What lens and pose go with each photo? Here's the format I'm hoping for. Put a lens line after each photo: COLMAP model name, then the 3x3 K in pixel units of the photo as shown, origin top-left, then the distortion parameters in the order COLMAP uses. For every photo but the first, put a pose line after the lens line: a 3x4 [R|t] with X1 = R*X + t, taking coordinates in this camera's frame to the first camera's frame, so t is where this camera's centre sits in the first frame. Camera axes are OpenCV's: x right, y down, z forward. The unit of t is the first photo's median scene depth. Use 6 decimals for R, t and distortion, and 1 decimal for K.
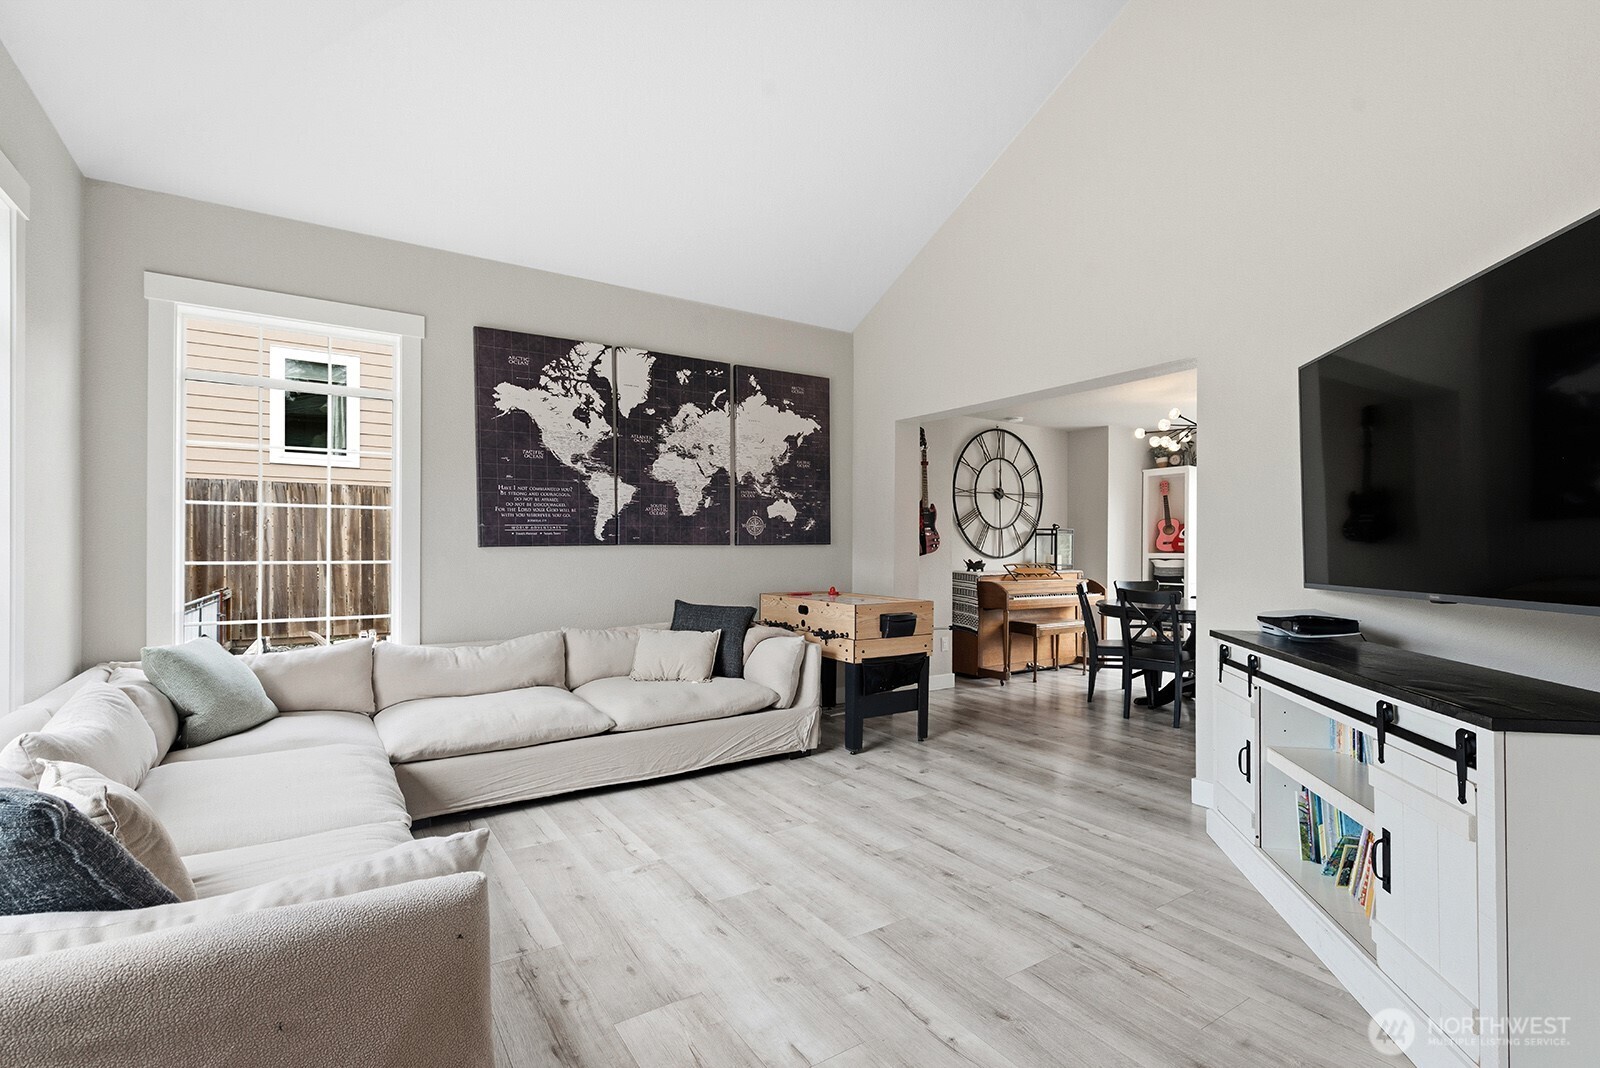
lens RADIAL K [[733.6, 0, 803.5], [0, 733.6, 543.7], [0, 0, 1]] dist [0.002041, 0.000024]
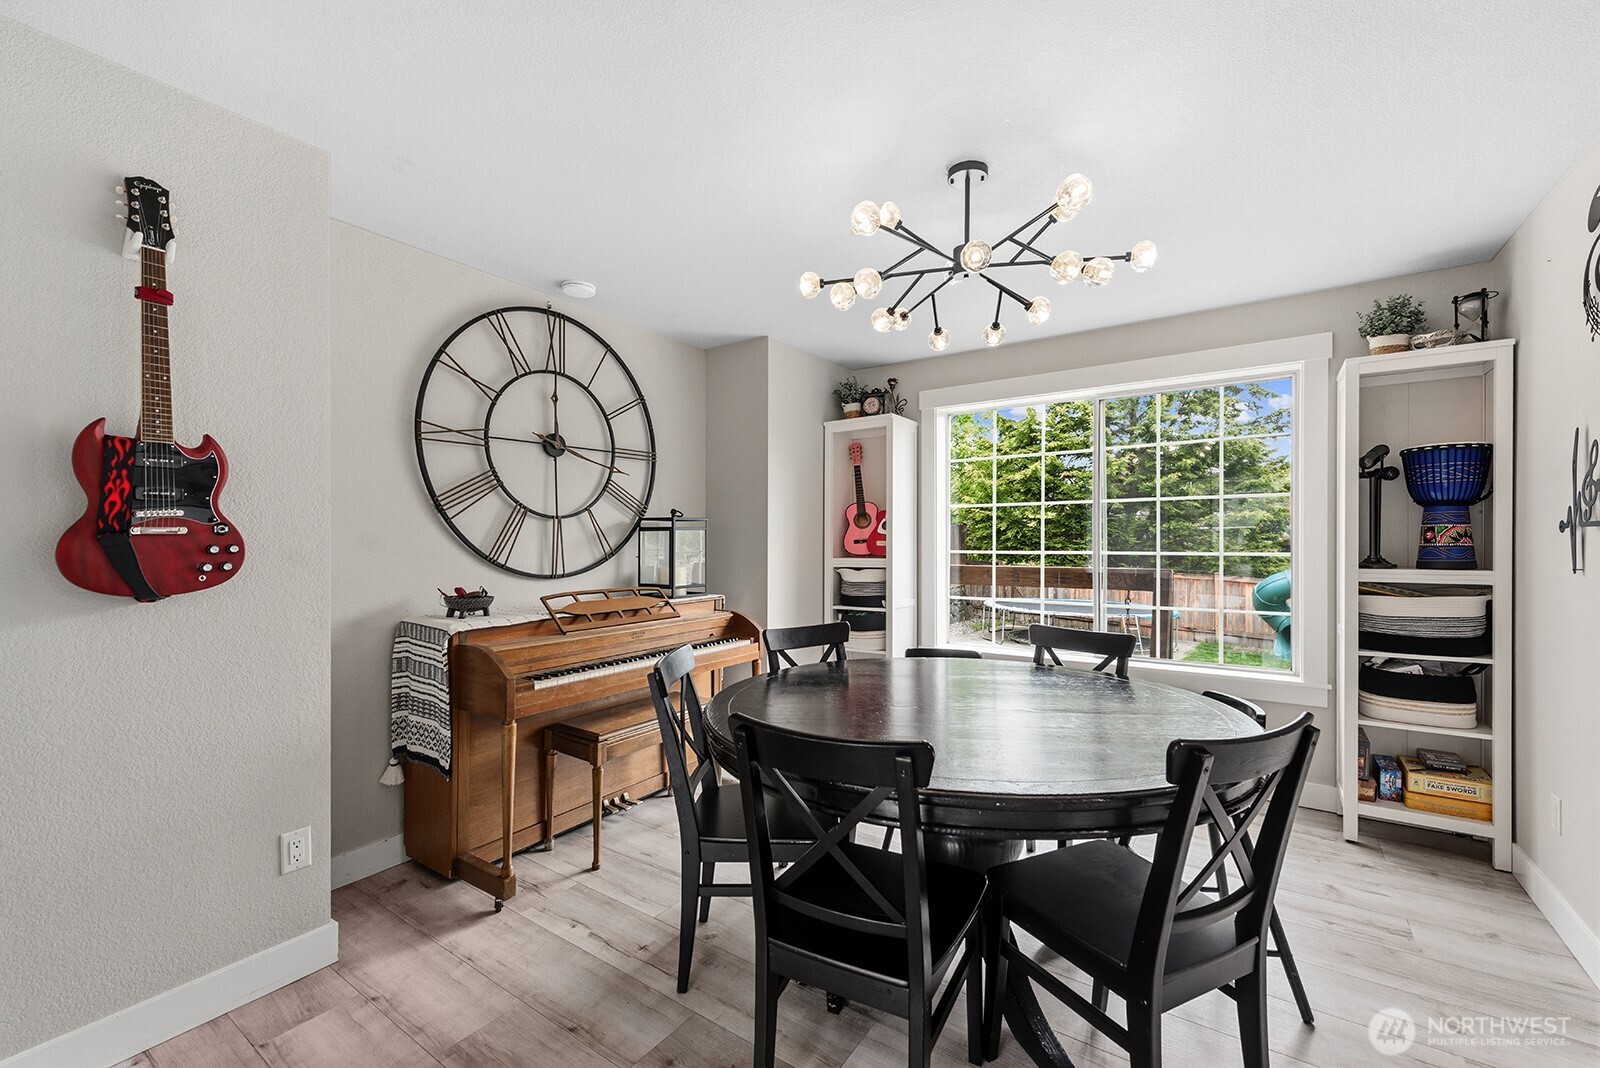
lens RADIAL K [[676.8, 0, 799.6], [0, 676.8, 536.7], [0, 0, 1]] dist [-0.001662, -0.000269]
pose [[0.925119, -0.007297, 0.379606, 0.240015], [0.005622, 0.999969, 0.005519, -0.008866], [-0.379634, -0.002971, 0.925132, 0.510059]]
